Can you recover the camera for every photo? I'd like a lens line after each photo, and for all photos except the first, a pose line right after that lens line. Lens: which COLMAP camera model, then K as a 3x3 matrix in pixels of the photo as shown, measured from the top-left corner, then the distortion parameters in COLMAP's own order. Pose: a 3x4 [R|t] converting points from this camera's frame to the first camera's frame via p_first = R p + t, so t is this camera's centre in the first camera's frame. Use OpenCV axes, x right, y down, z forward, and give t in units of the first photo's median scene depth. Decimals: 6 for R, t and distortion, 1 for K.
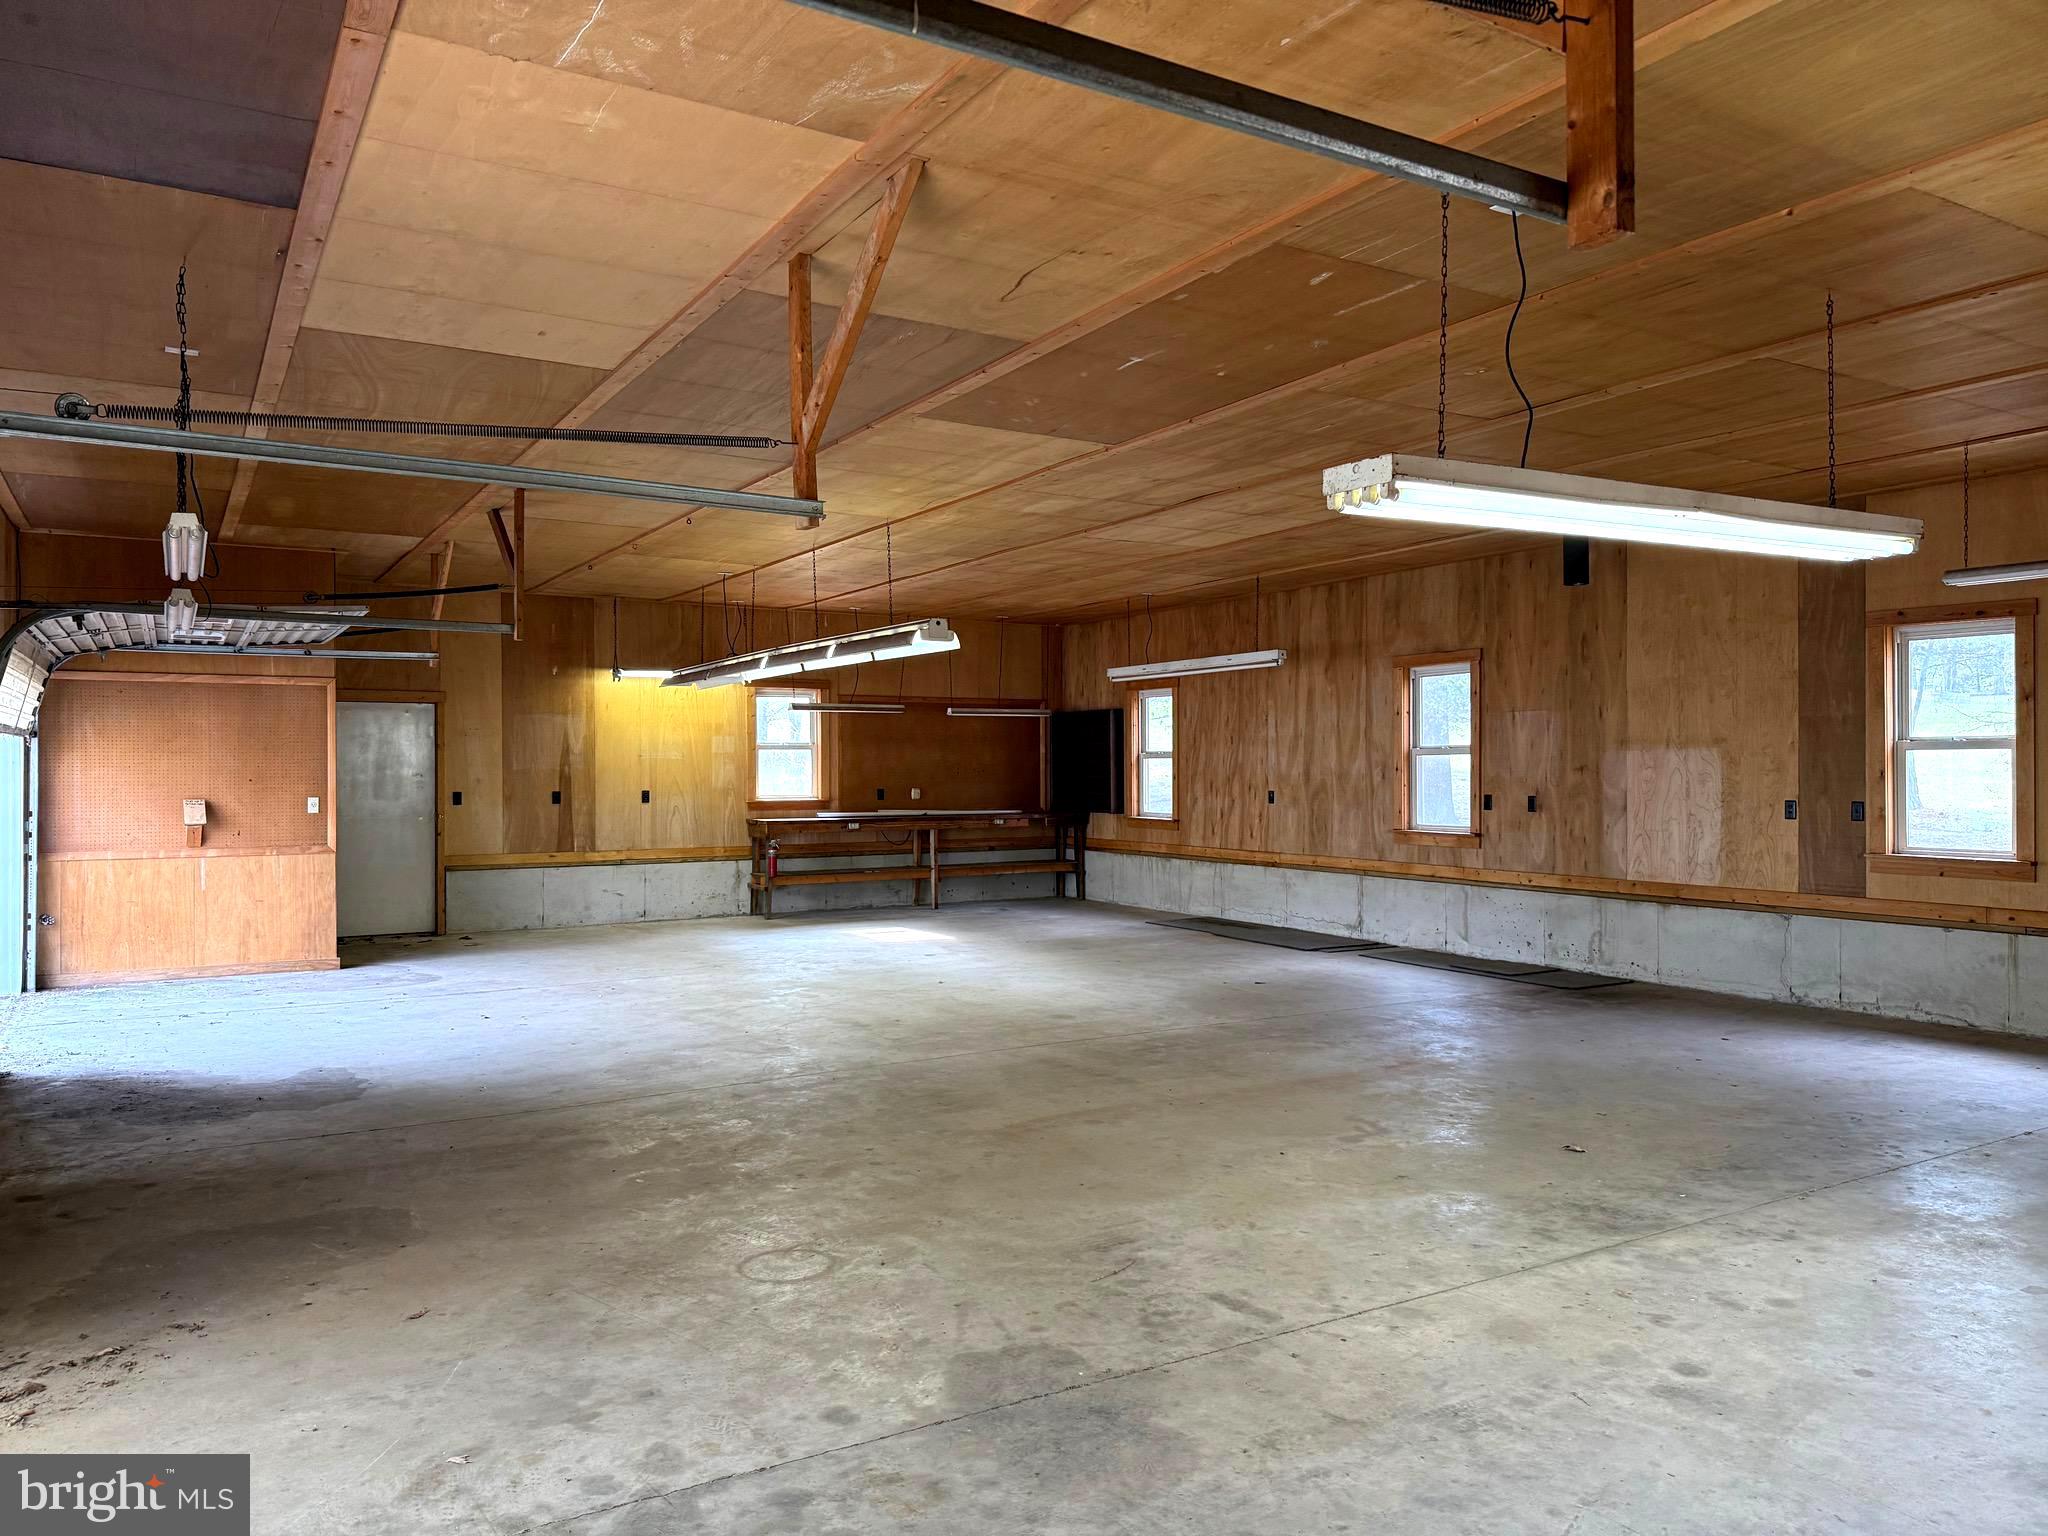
lens RADIAL K [[1442.6, 0, 1023.8], [0, 1442.6, 768.7], [0, 0, 1]] dist [0.045774, -0.044015]
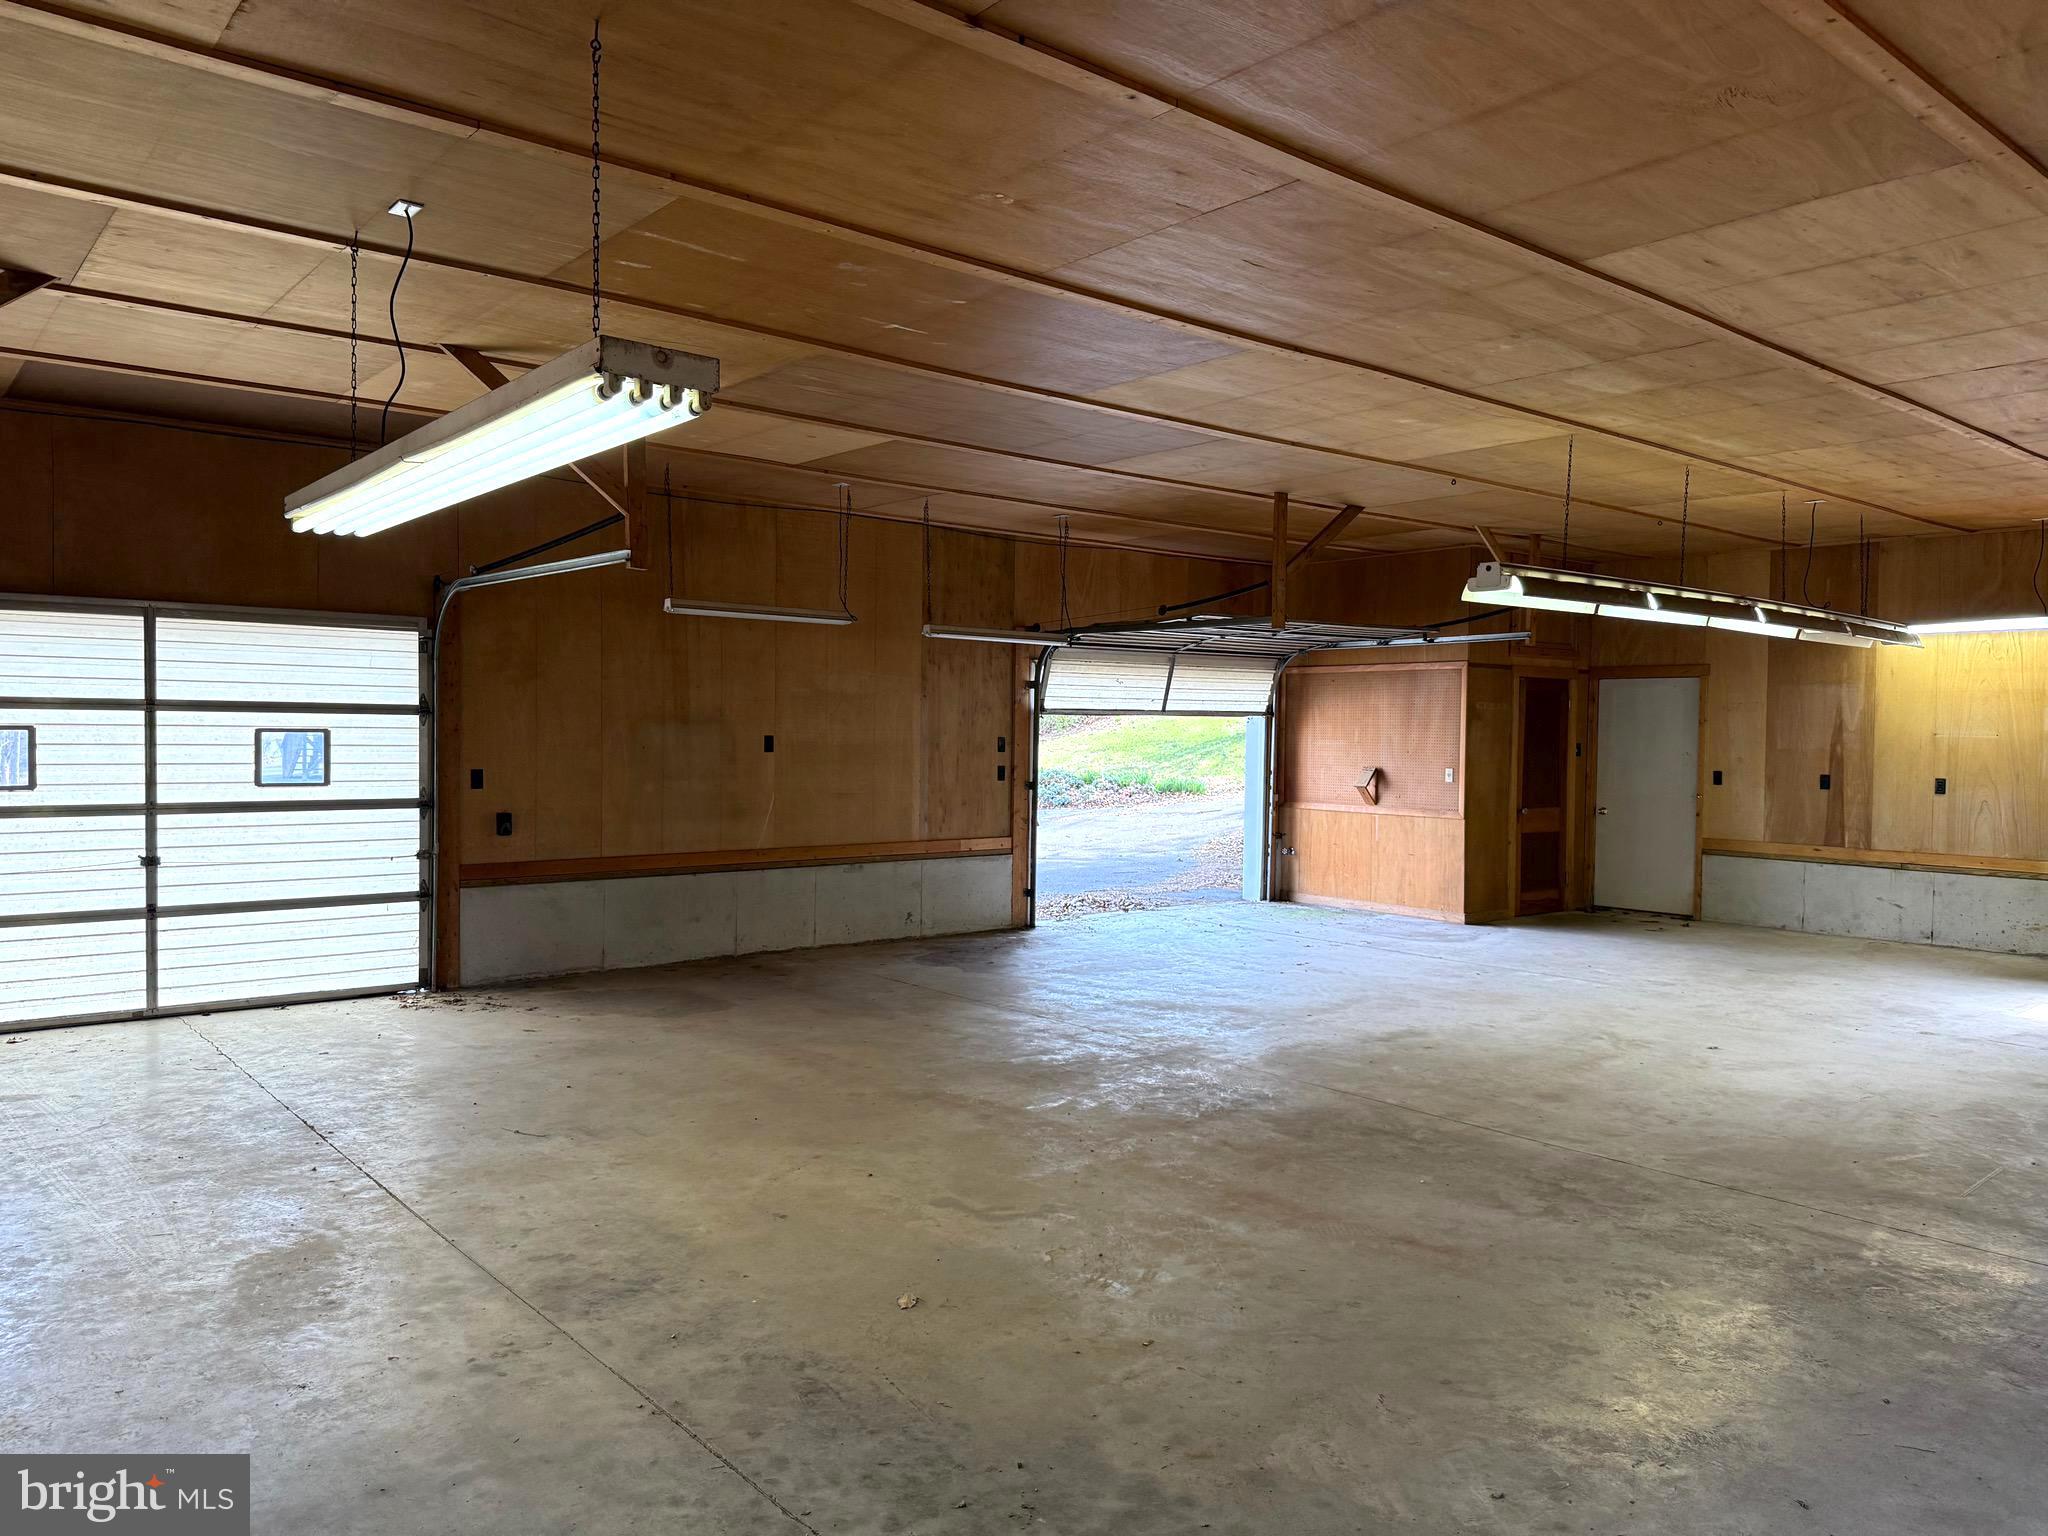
lens RADIAL K [[1442.6, 0, 1023.8], [0, 1442.6, 768.7], [0, 0, 1]] dist [0.045774, -0.044015]
pose [[0.155688, 0.031251, -0.987312, 0.459067], [-0.013588, 0.999473, 0.029493, -0.006974], [0.987713, 0.008824, 0.156030, 0.405114]]
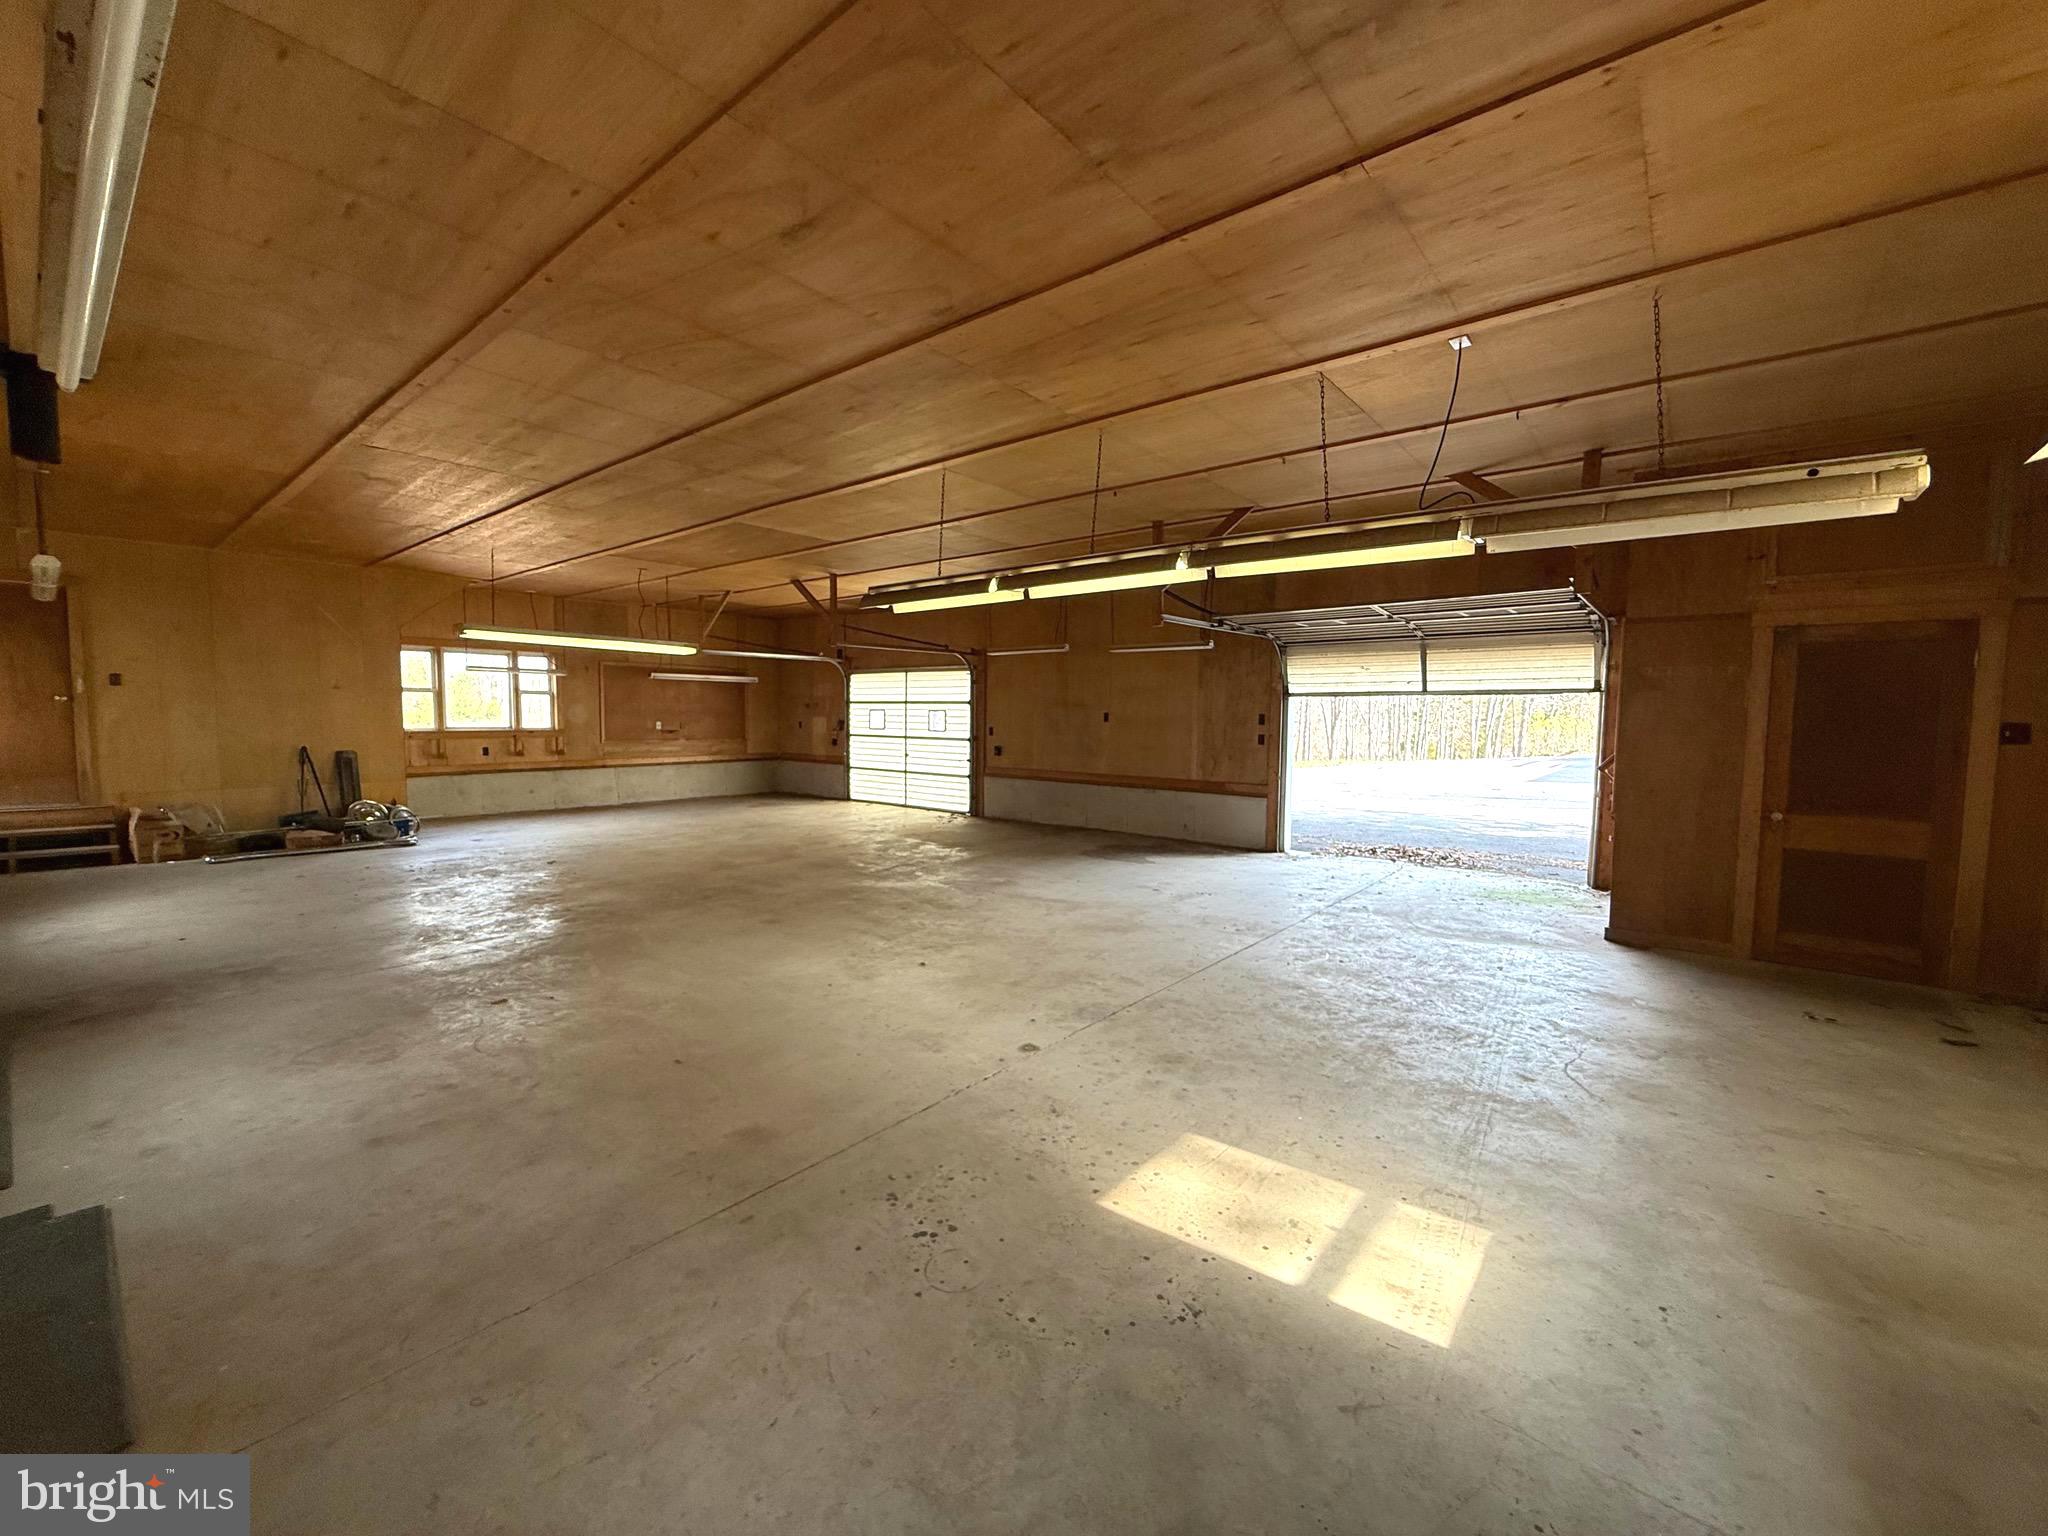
lens RADIAL K [[815.4, 0, 1023.9], [0, 815.4, 762.3], [0, 0, 1]] dist [0.014226, 0.000049]
pose [[-0.943407, 0.015415, -0.331280, 0.025361], [-0.006207, 0.997923, 0.064111, -0.003066], [0.331580, 0.062539, -0.941352, 1.124292]]
